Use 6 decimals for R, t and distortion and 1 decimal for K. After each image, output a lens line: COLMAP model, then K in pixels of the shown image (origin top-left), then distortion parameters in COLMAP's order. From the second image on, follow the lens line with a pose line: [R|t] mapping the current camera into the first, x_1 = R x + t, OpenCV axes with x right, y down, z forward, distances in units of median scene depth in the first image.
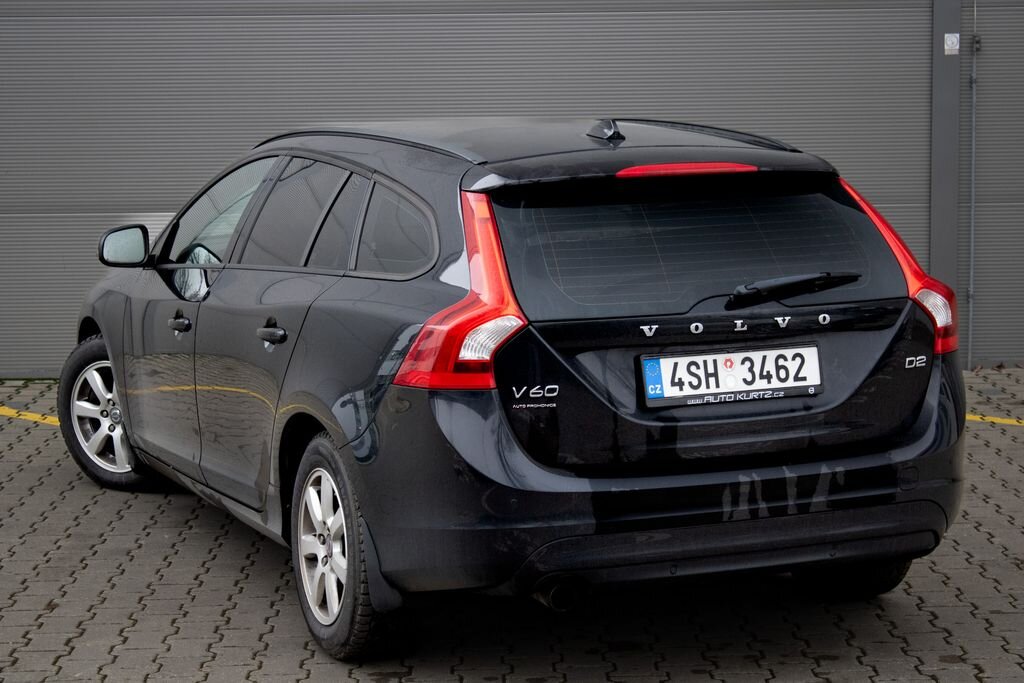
lens RADIAL K [[2128.9, 0, 510.9], [0, 2128.9, 340.1], [0, 0, 1]] dist [0.110751, 0.000000]
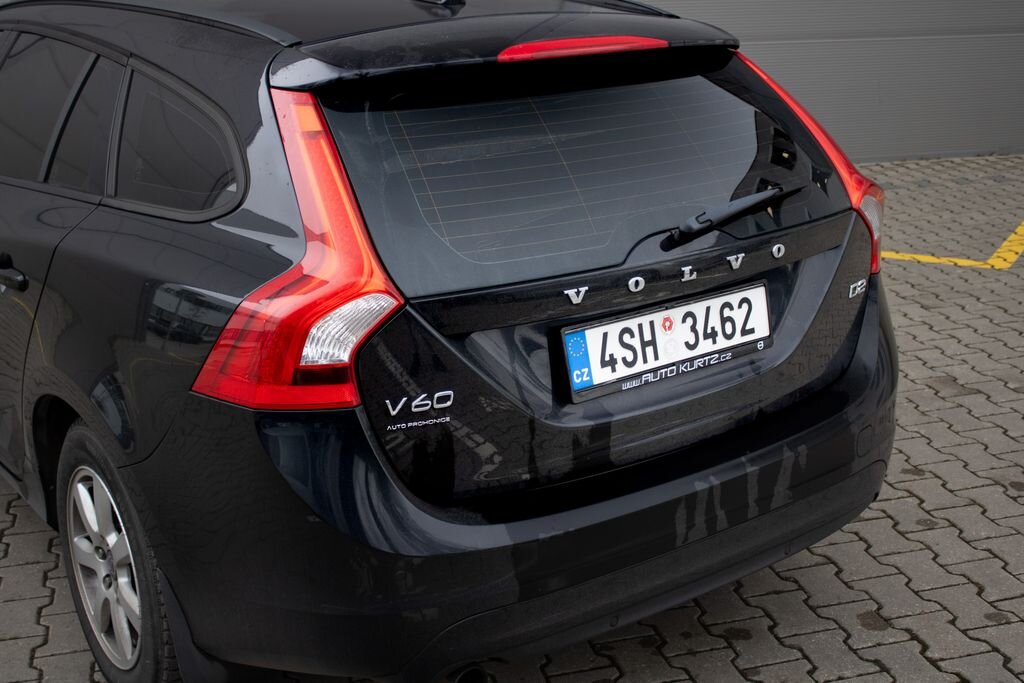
lens RADIAL K [[1275.0, 0, 488.7], [0, 1275.0, 326.7], [0, 0, 1]] dist [-0.076226, 0.000000]
pose [[0.973848, -0.071466, 0.215669, -0.049230], [0.034408, 0.984683, 0.170923, -0.063407], [-0.224581, -0.159032, 0.961391, 0.597949]]
